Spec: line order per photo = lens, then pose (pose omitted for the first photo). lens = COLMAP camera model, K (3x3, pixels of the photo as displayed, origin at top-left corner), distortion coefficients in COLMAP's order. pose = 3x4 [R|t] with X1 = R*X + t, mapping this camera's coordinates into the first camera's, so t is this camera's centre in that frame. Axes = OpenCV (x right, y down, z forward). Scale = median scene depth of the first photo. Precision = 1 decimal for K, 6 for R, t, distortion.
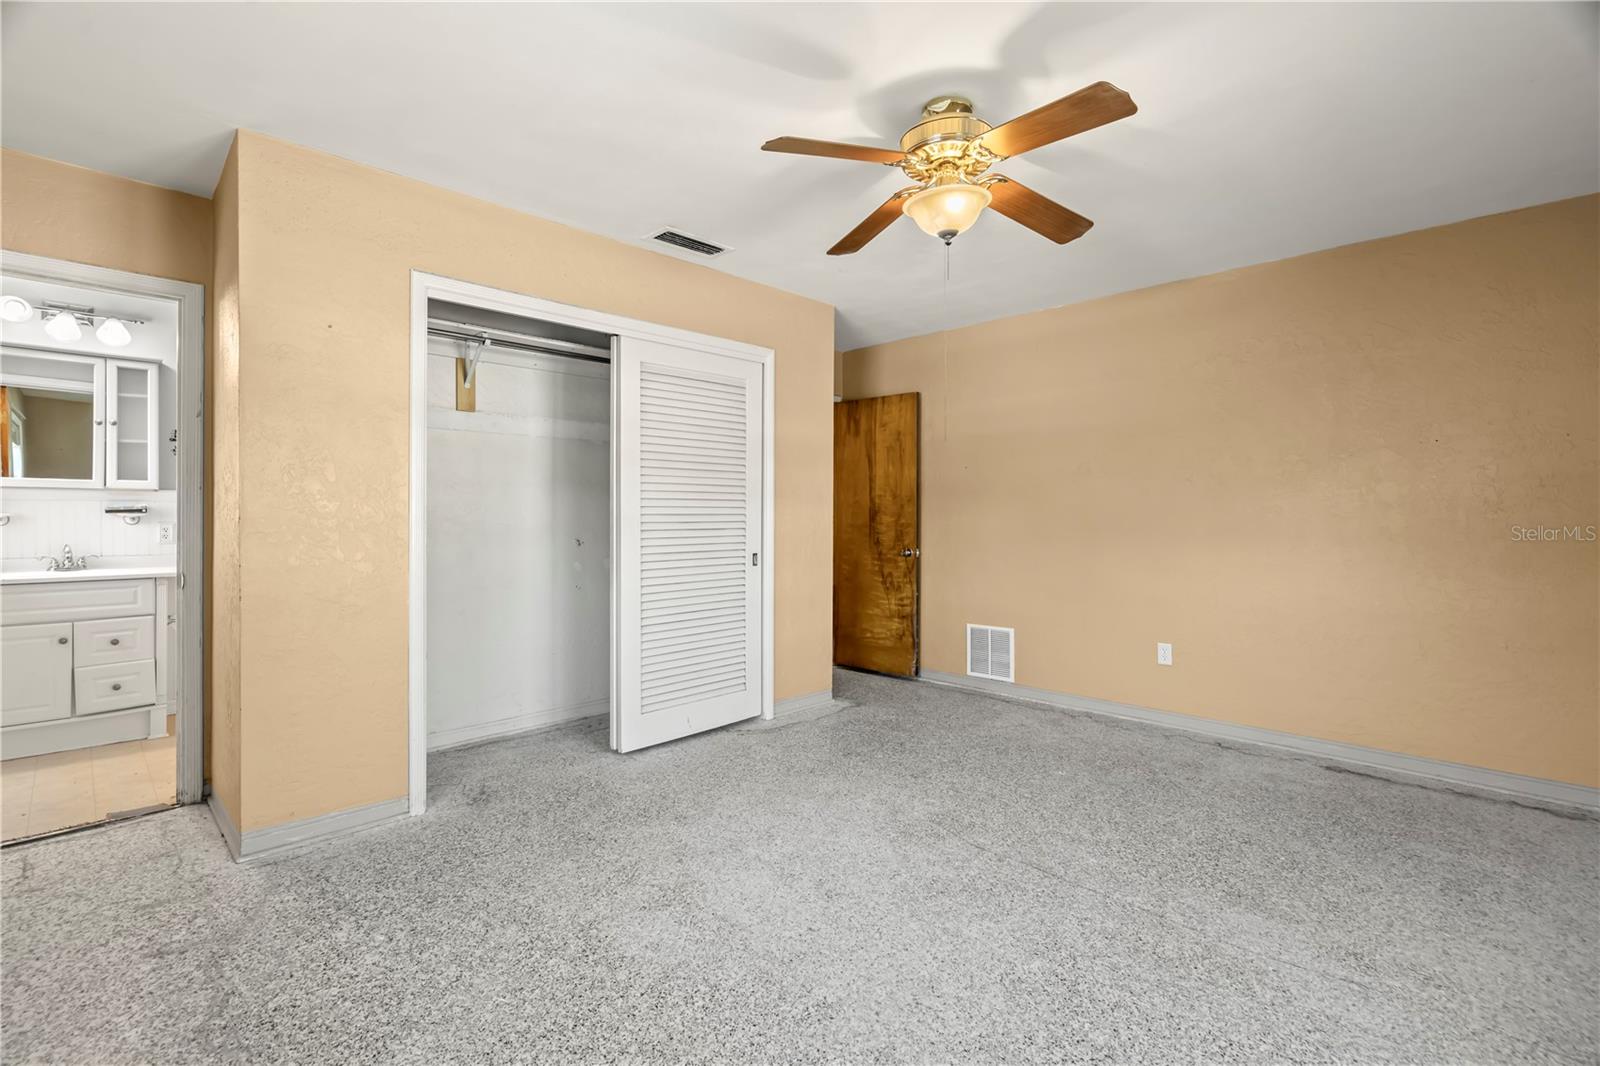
lens RADIAL K [[725.9, 0, 791.9], [0, 725.9, 528.0], [0, 0, 1]] dist [-0.002959, 0.000109]
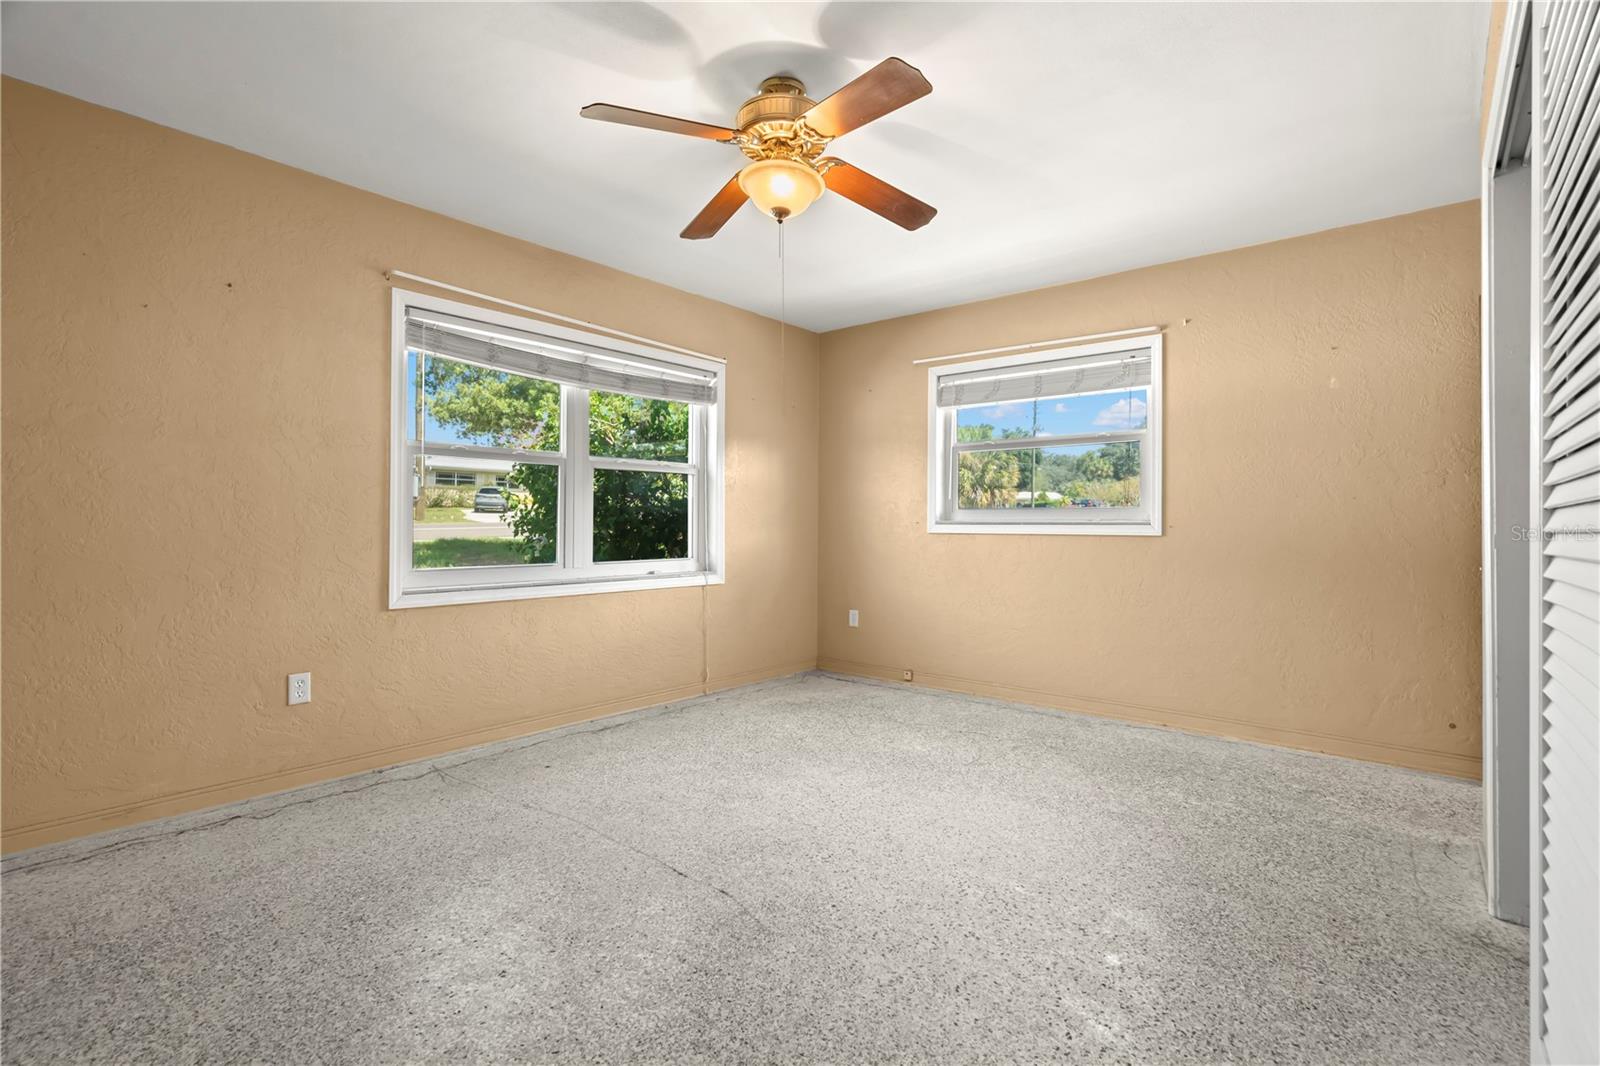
lens RADIAL K [[725.9, 0, 791.9], [0, 725.9, 528.0], [0, 0, 1]] dist [-0.002959, 0.000109]
pose [[-0.997541, -0.006354, -0.069794, 0.270121], [-0.007573, 0.999823, 0.017215, 0.014831], [0.069672, 0.017701, -0.997413, 2.032093]]
